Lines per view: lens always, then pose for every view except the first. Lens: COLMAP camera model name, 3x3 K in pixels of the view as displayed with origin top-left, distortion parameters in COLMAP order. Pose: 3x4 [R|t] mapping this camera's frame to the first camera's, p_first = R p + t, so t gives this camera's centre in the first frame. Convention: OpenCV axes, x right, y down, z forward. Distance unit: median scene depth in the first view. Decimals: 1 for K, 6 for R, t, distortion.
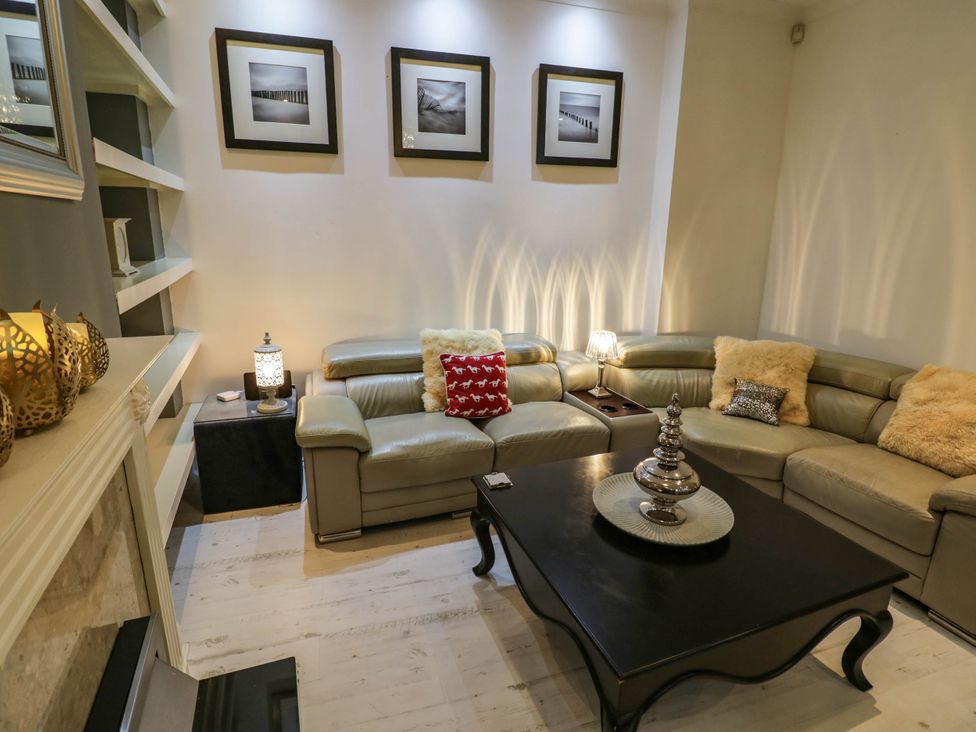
lens RADIAL K [[565.1, 0, 488.0], [0, 565.1, 366.0], [0, 0, 1]] dist [0.000139, -0.018905]
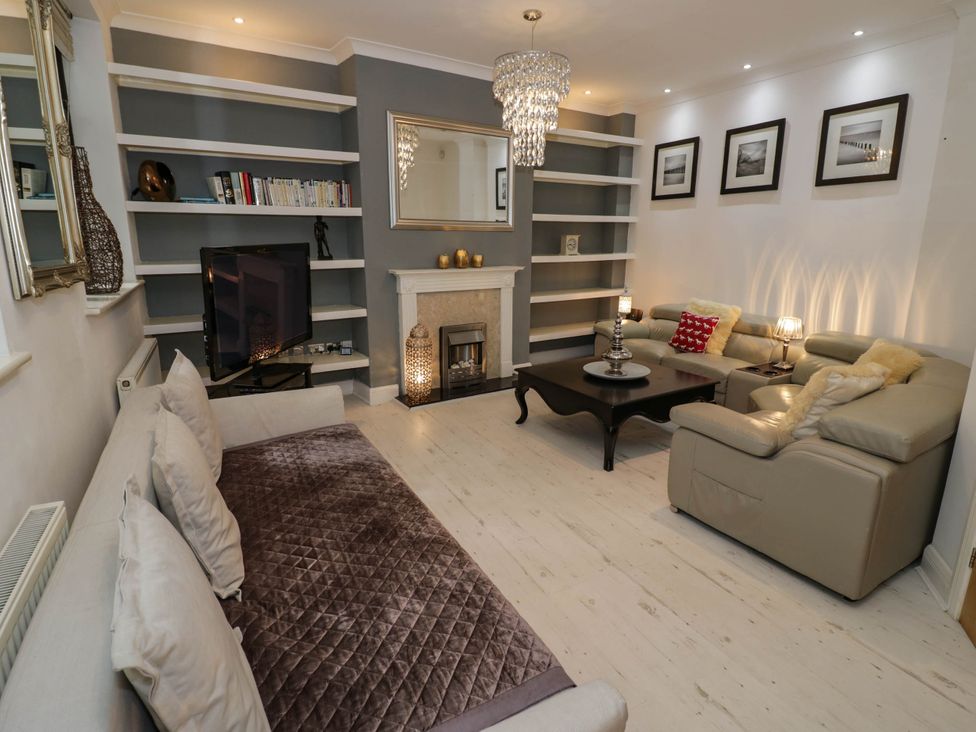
lens RADIAL K [[511.0, 0, 490.7], [0, 511.0, 357.4], [0, 0, 1]] dist [0.002579, -0.015094]
pose [[0.147322, 0.207286, -0.967124, 1.253541], [-0.250693, 0.953690, 0.166218, 0.003330], [0.956791, 0.217963, 0.192465, 0.170122]]
